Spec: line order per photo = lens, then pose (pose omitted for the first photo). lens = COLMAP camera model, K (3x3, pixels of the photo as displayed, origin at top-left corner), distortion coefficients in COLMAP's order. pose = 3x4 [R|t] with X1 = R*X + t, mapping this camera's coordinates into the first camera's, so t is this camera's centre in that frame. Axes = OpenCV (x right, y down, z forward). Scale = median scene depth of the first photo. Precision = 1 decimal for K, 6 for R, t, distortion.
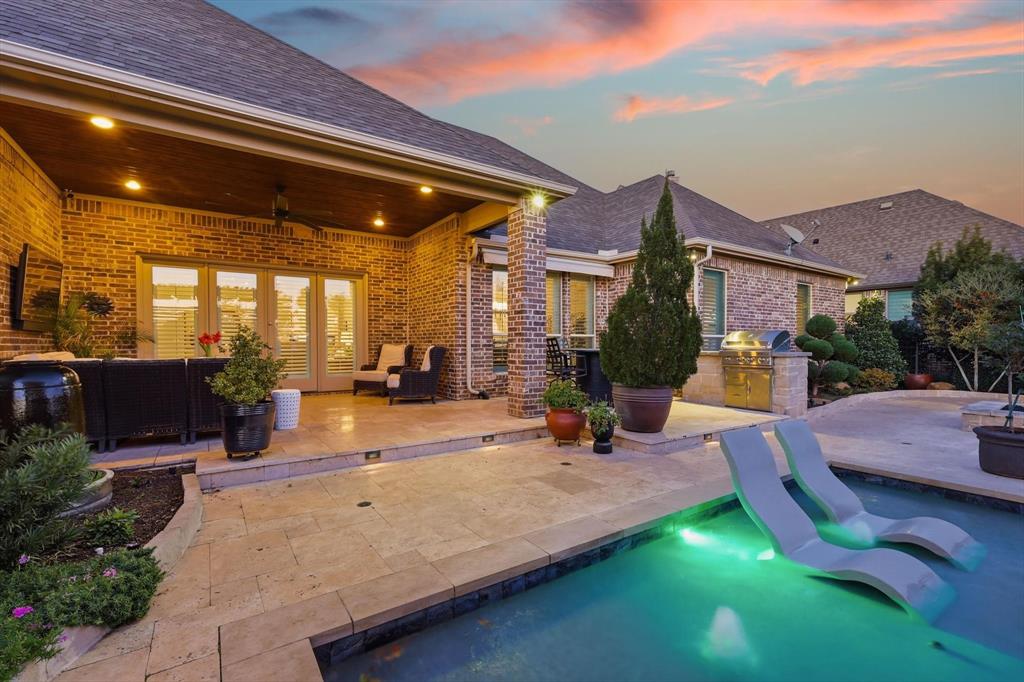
lens RADIAL K [[448.0, 0, 514.8], [0, 448.0, 342.9], [0, 0, 1]] dist [0.000419, 0.000835]
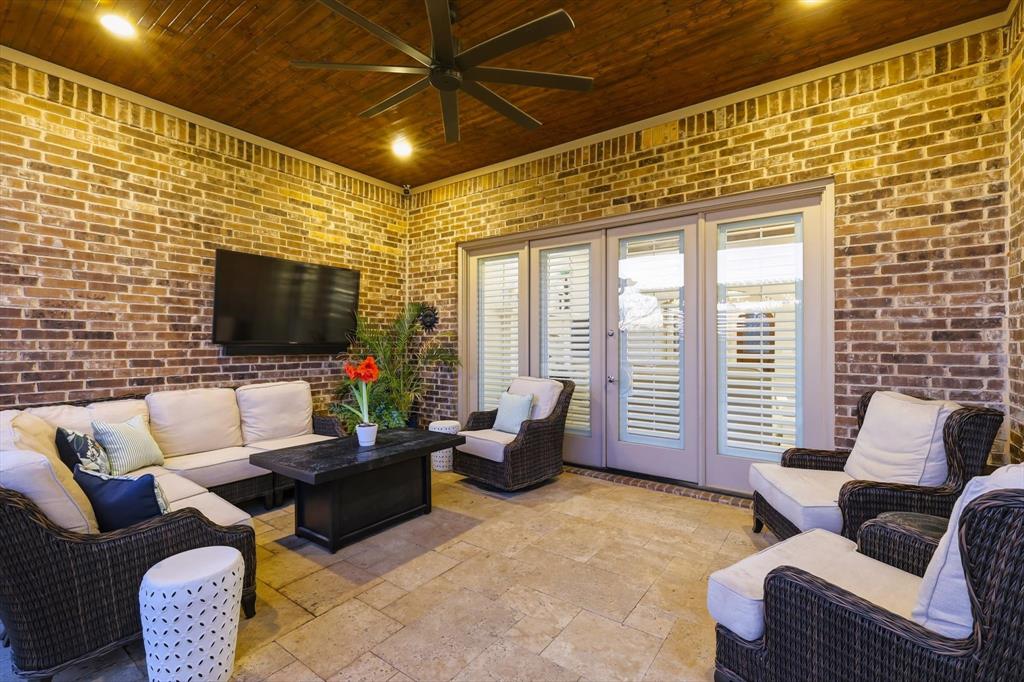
lens RADIAL K [[448.0, 0, 513.1], [0, 448.0, 339.9], [0, 0, 1]] dist [0.000419, 0.000835]
pose [[0.333875, -0.002994, -0.942613, -0.103028], [-0.002956, 0.999987, -0.004223, -0.036732], [0.942613, 0.004196, 0.333861, 0.802666]]
